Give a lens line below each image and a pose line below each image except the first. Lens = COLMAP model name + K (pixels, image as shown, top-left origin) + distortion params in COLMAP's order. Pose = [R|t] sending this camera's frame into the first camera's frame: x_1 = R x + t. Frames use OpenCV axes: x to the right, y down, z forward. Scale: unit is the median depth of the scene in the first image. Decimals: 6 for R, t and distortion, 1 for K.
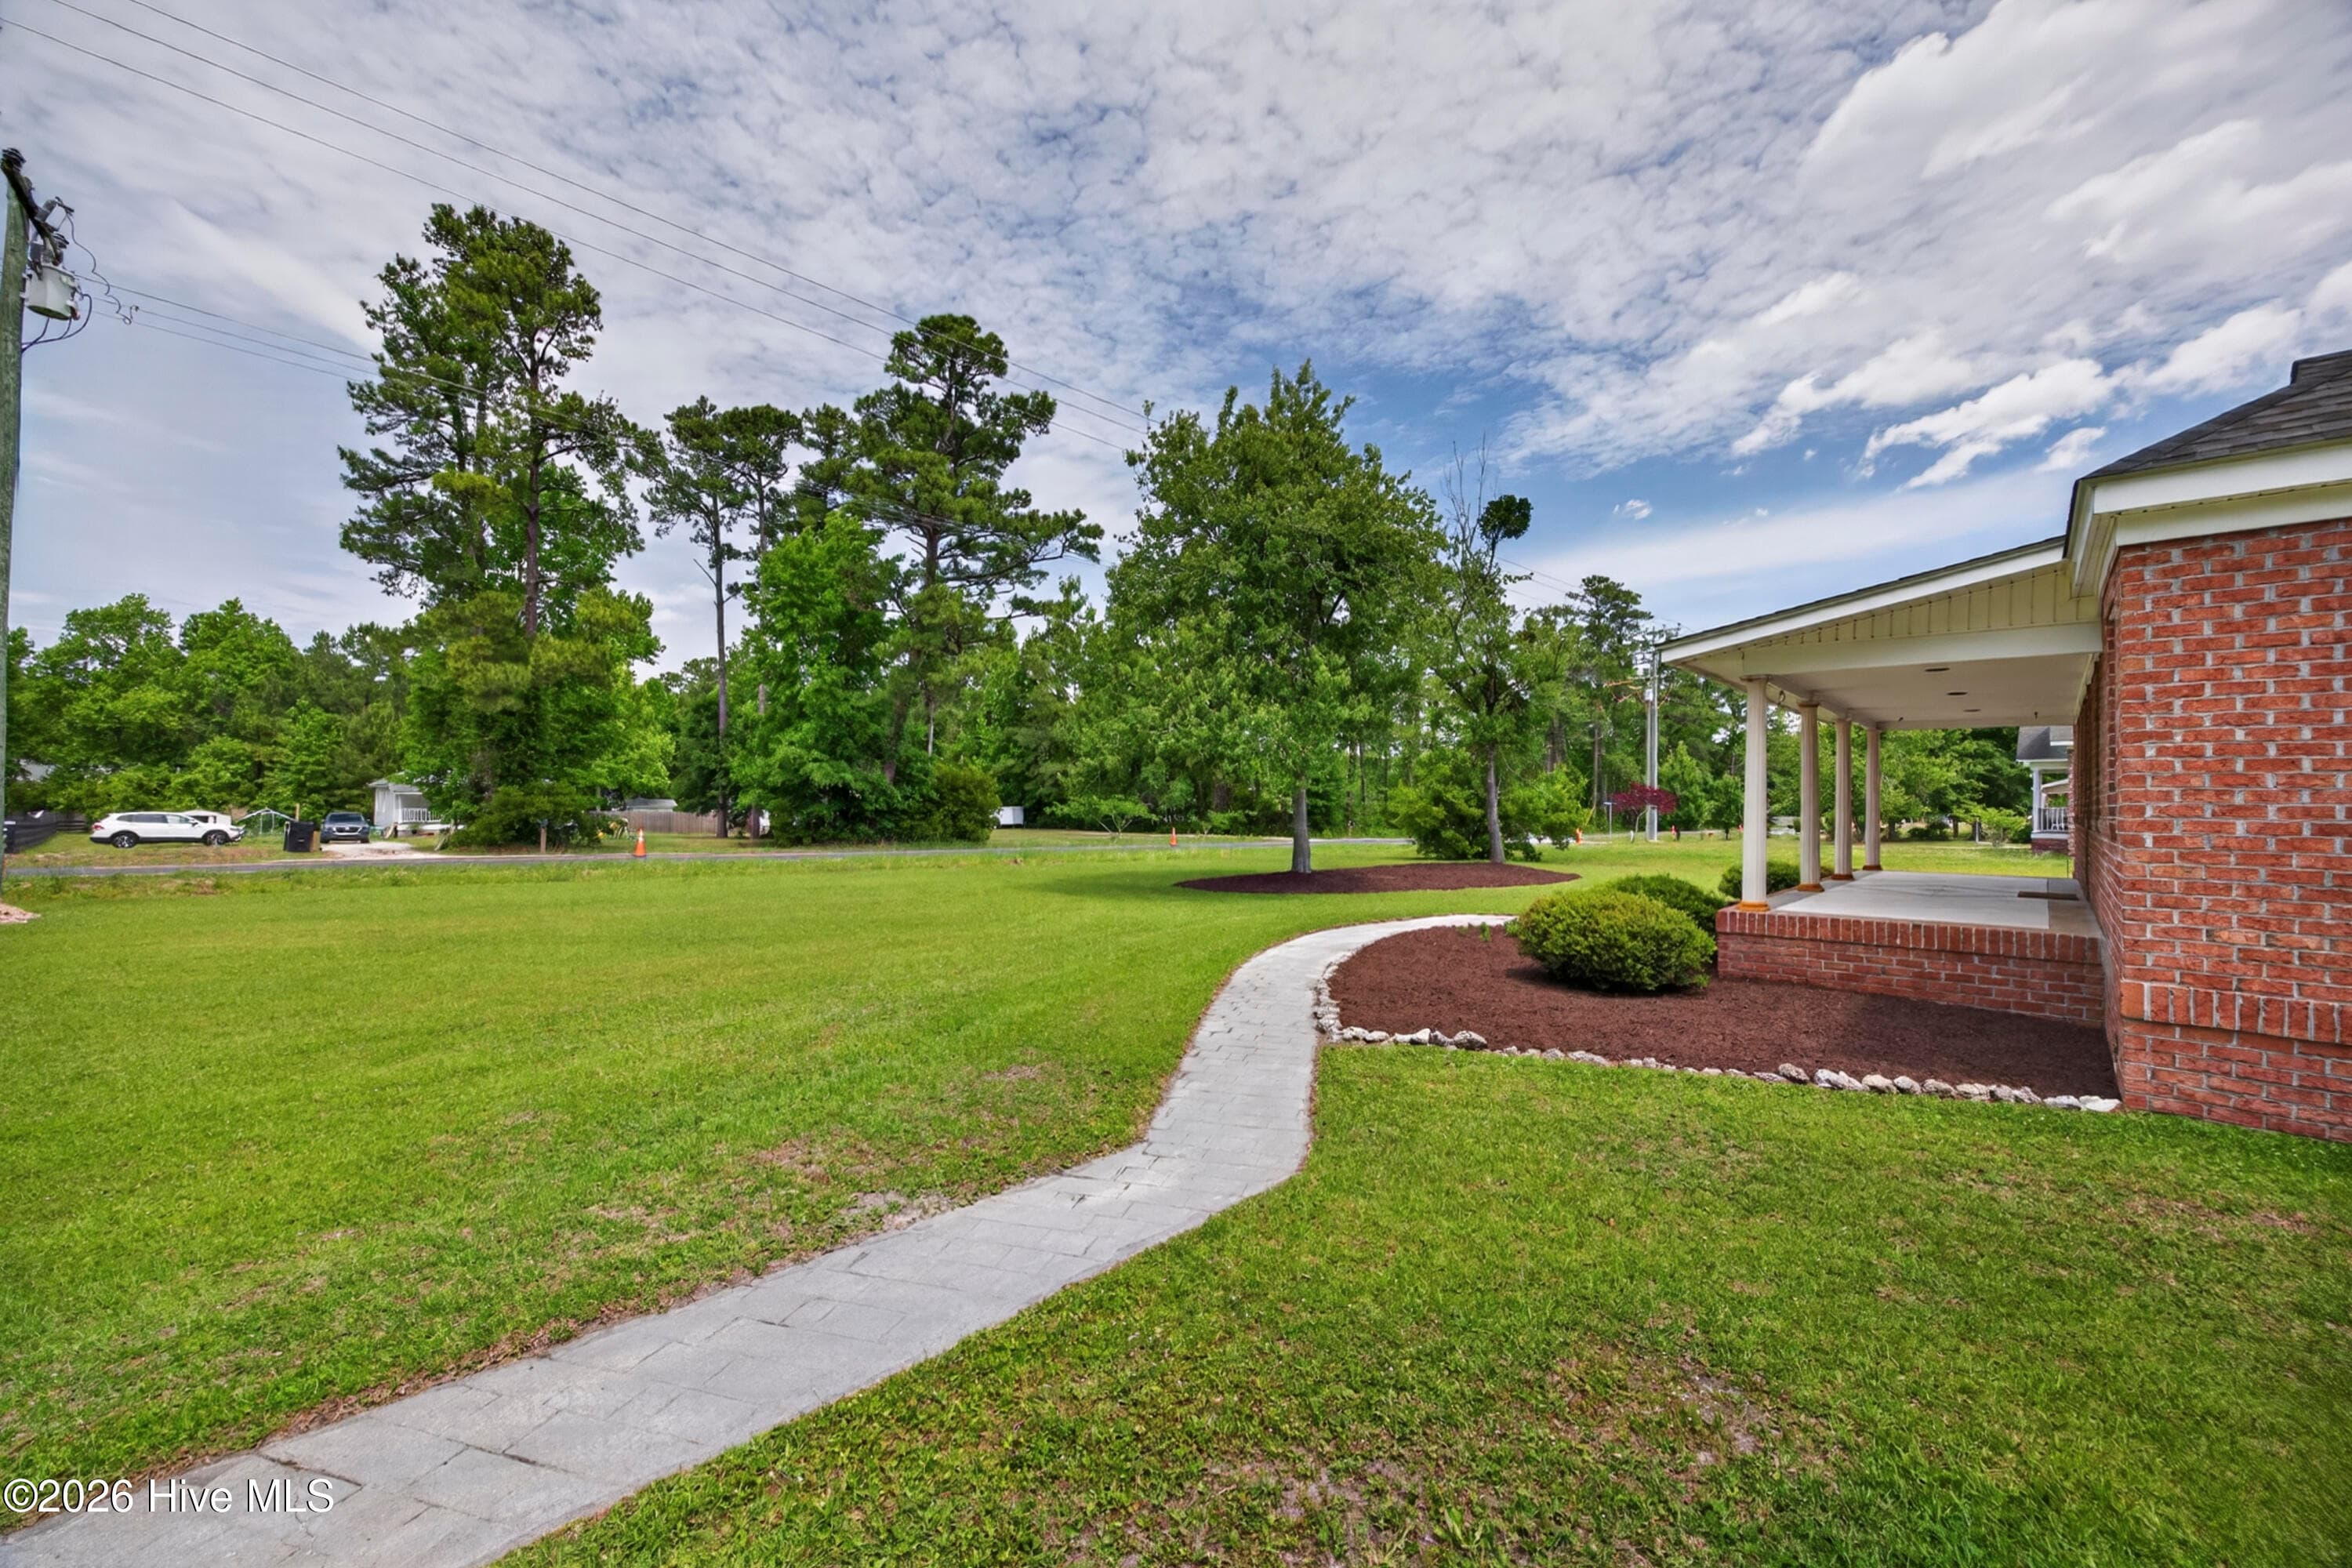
lens RADIAL K [[981.4, 0, 1160.7], [0, 981.4, 781.6], [0, 0, 1]] dist [-0.009555, 0.000090]
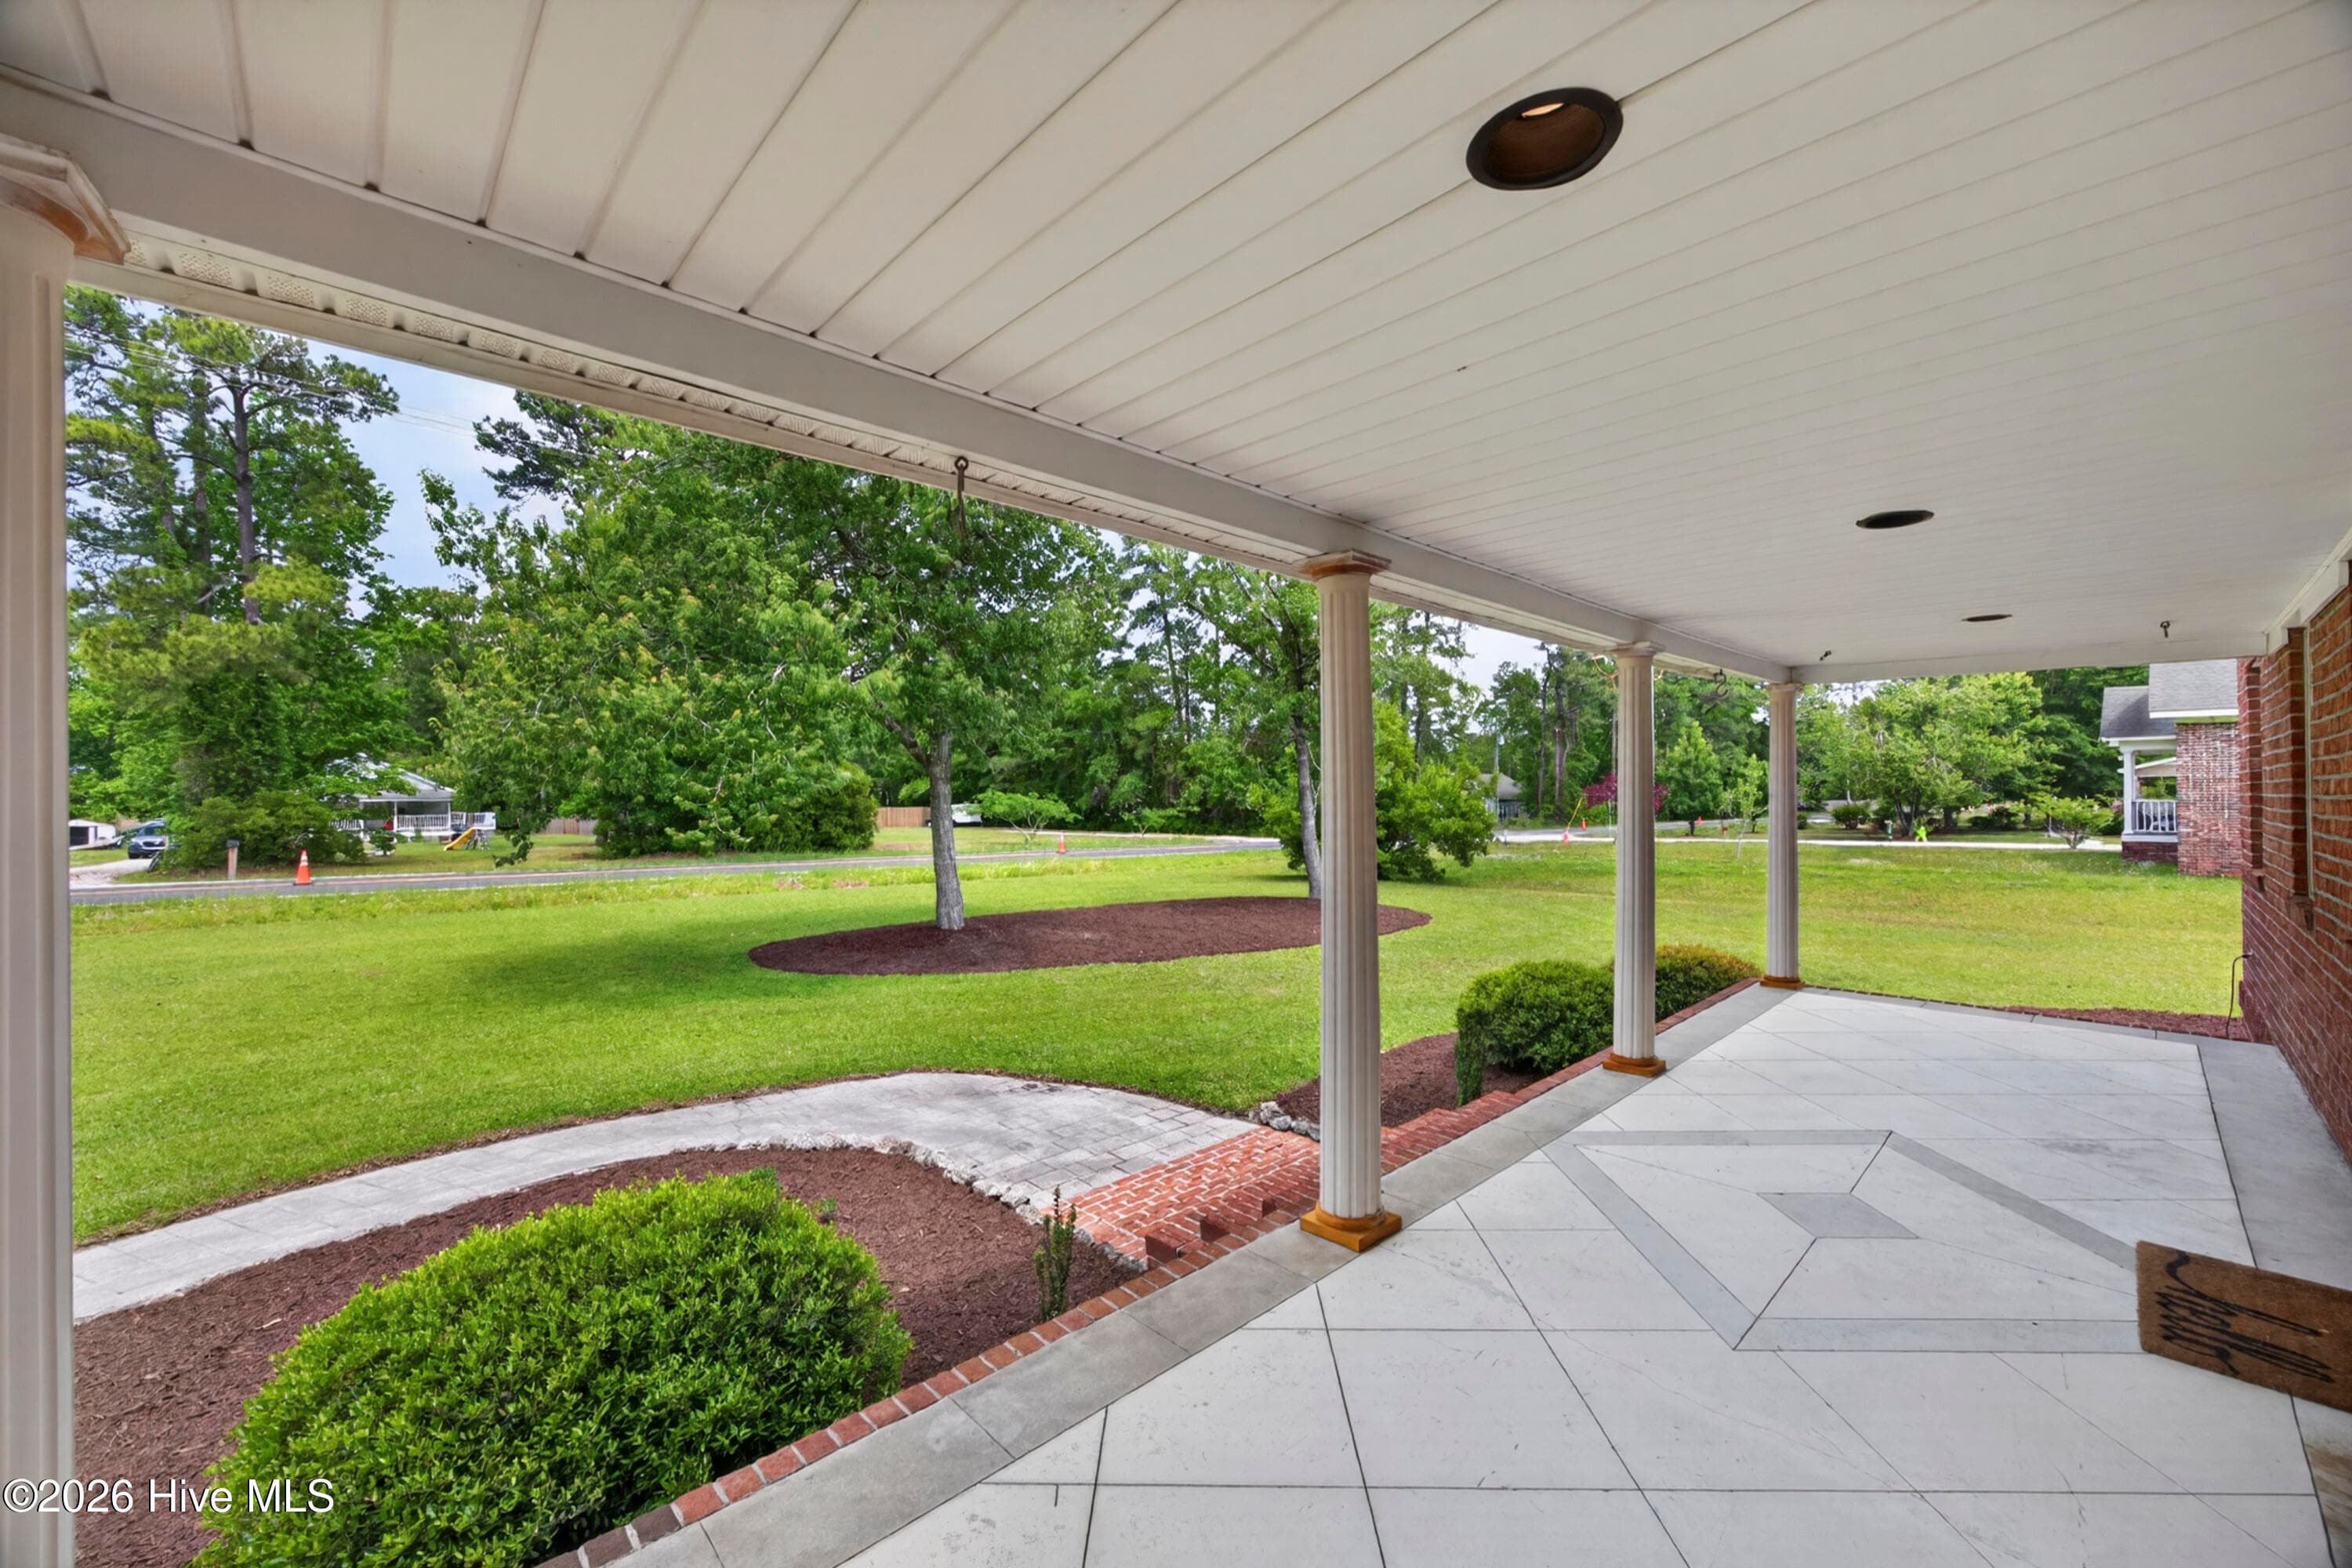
lens RADIAL K [[930.8, 0, 1179.9], [0, 930.8, 784.2], [0, 0, 1]] dist [-0.020663, 0.005406]
pose [[0.997851, -0.012995, -0.064216, 0.128350], [0.013997, 0.999787, 0.015174, -0.004602], [0.064005, -0.016040, 0.997821, 0.149573]]
